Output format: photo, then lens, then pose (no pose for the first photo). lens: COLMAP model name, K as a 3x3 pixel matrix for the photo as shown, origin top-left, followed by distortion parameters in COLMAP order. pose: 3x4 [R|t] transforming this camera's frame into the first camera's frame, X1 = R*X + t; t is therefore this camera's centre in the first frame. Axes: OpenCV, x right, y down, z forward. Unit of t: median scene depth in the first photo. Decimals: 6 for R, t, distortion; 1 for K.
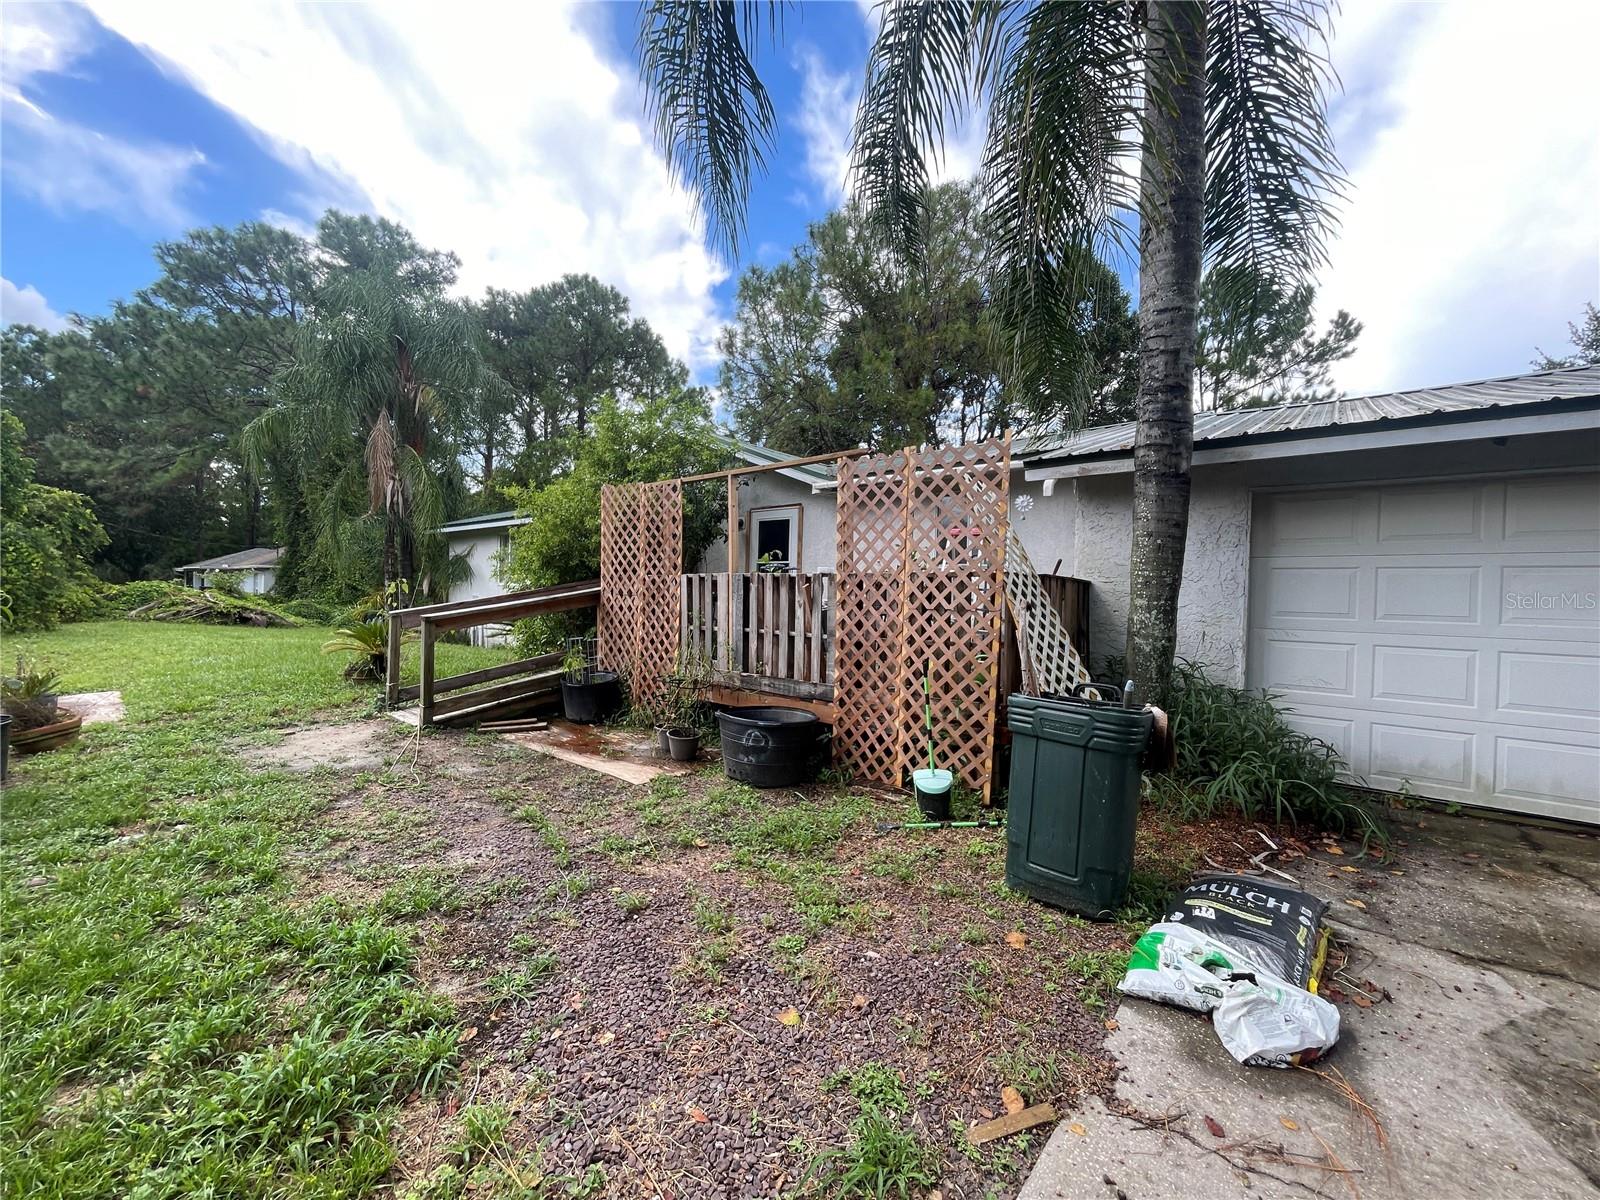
lens RADIAL K [[650.1, 0, 799.1], [0, 650.1, 602.8], [0, 0, 1]] dist [-0.003519, 0.000154]
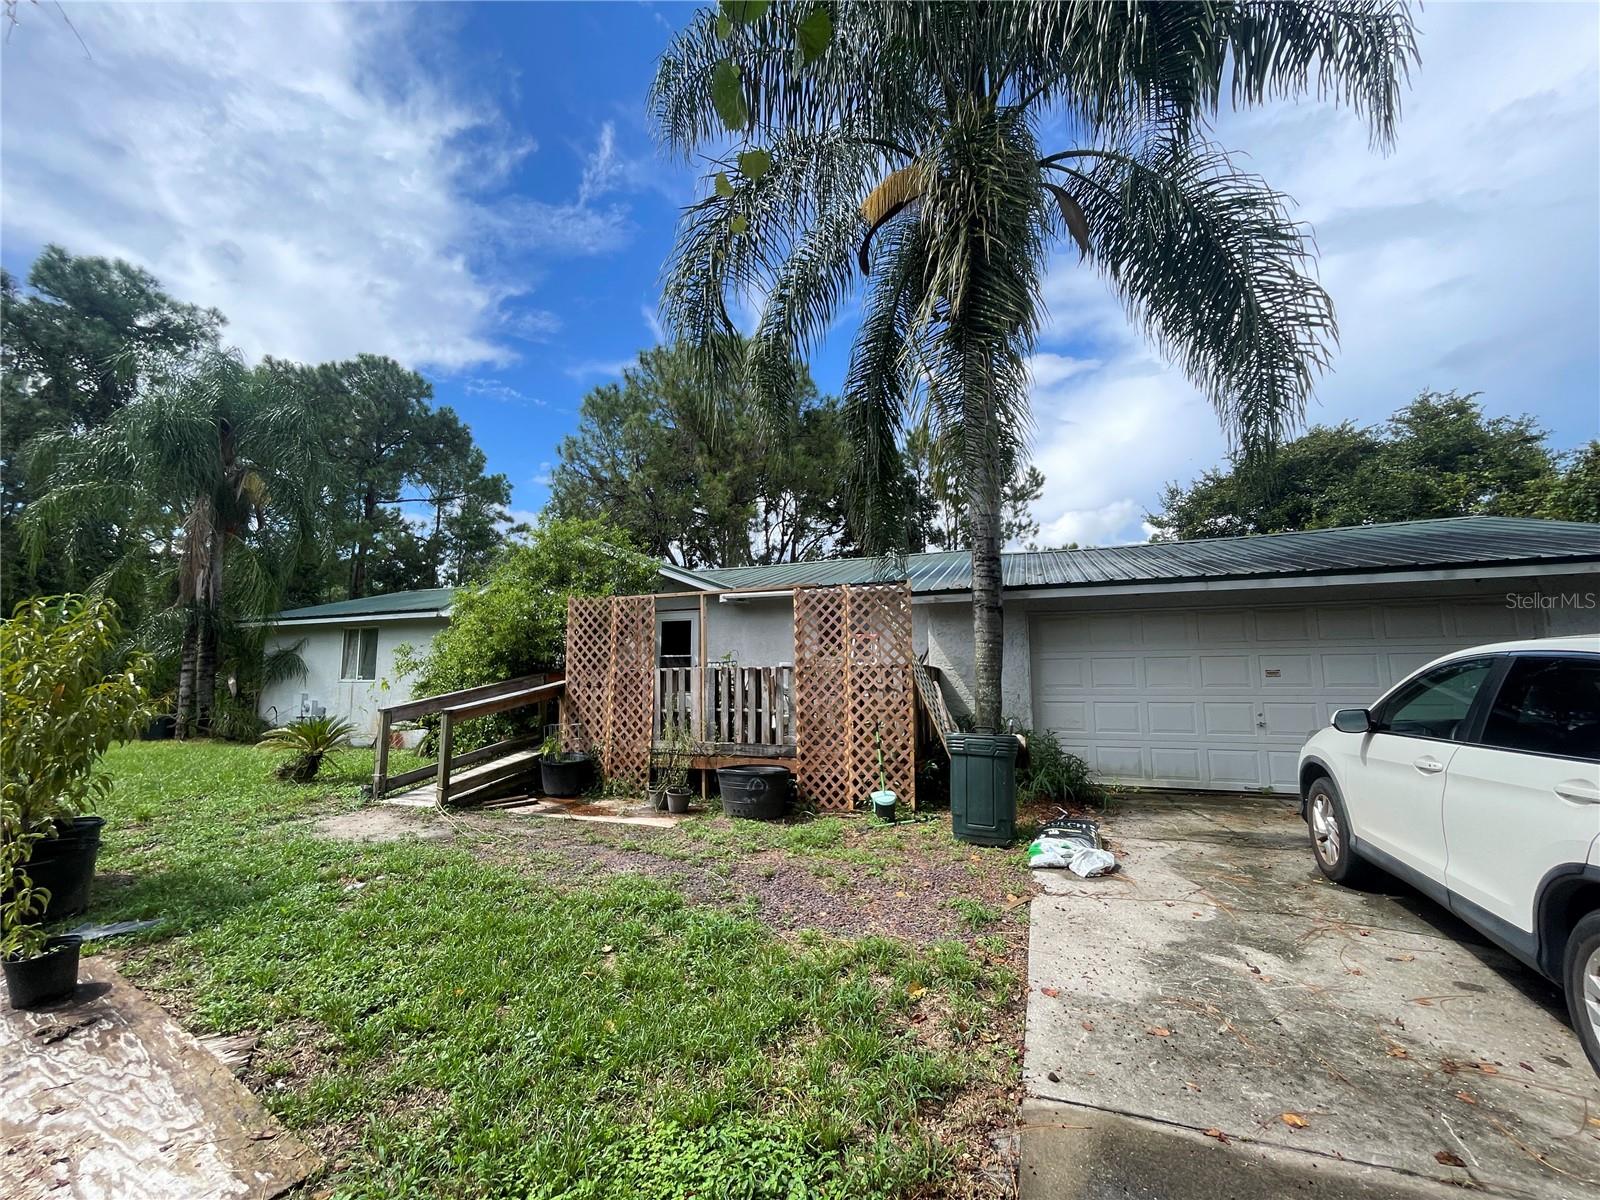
lens RADIAL K [[650.1, 0, 799.9], [0, 650.1, 600.7], [0, 0, 1]] dist [-0.003519, 0.000154]
pose [[0.939987, 0.015974, 0.340837, -0.430471], [0.030129, 0.991116, -0.129543, -0.003197], [-0.339878, 0.132038, 0.931154, -0.378130]]
